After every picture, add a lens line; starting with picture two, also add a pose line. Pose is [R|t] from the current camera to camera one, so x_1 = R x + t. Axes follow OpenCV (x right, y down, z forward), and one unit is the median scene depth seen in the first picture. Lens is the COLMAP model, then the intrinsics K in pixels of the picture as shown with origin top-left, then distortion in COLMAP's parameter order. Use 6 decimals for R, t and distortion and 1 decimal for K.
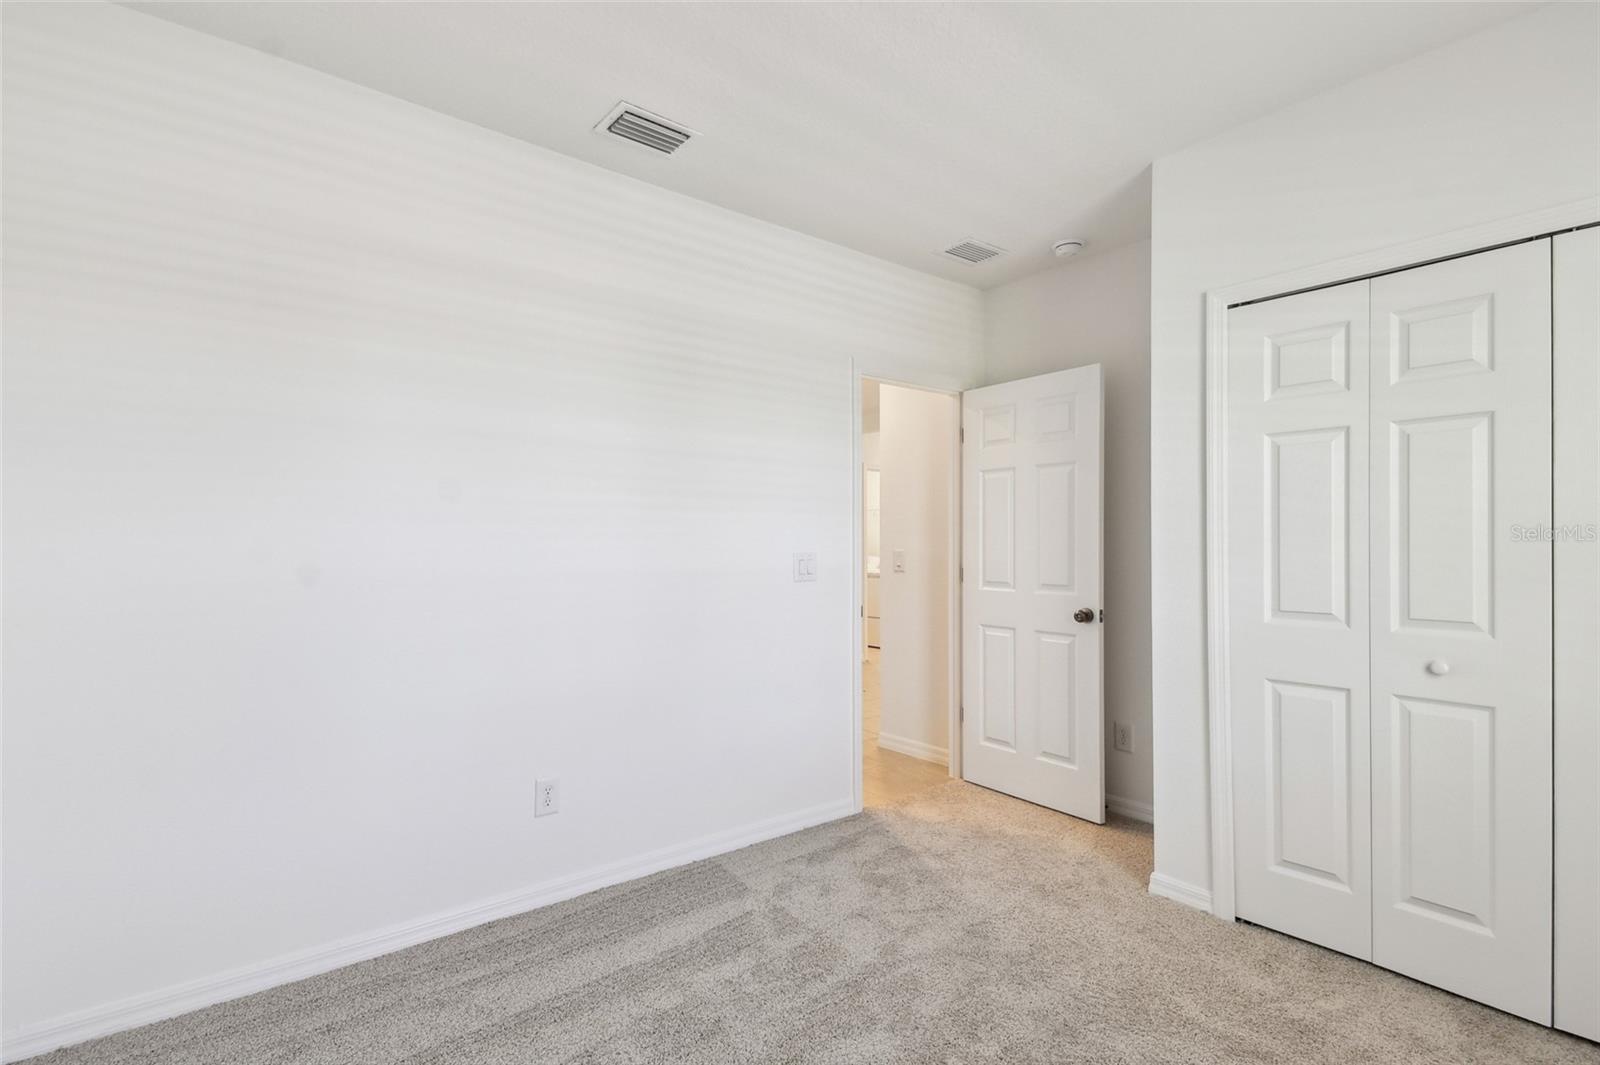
lens RADIAL K [[783.2, 0, 796.5], [0, 783.2, 544.7], [0, 0, 1]] dist [0.029931, -0.003853]
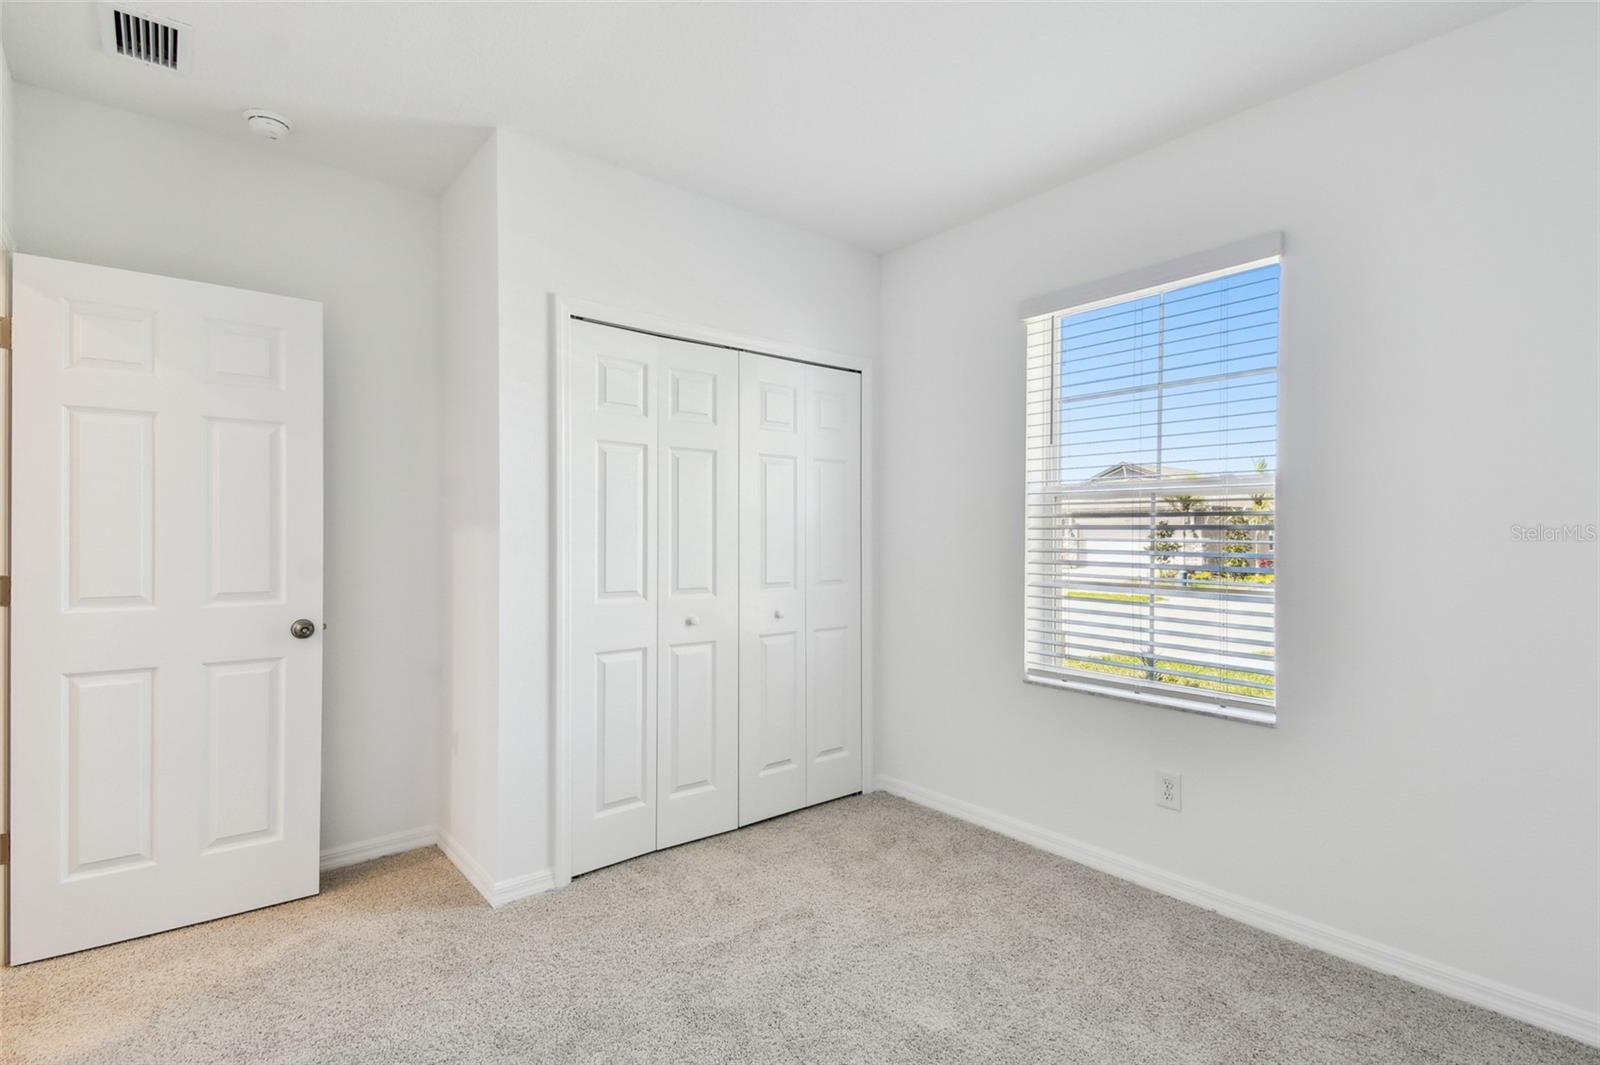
lens RADIAL K [[783.2, 0, 798.4], [0, 783.2, 531.7], [0, 0, 1]] dist [0.029931, -0.003853]
pose [[-0.020283, 0.003523, 0.999788, -0.527102], [-0.002866, 0.999989, -0.003582, -0.002812], [-0.999790, -0.002938, -0.020272, 0.699211]]
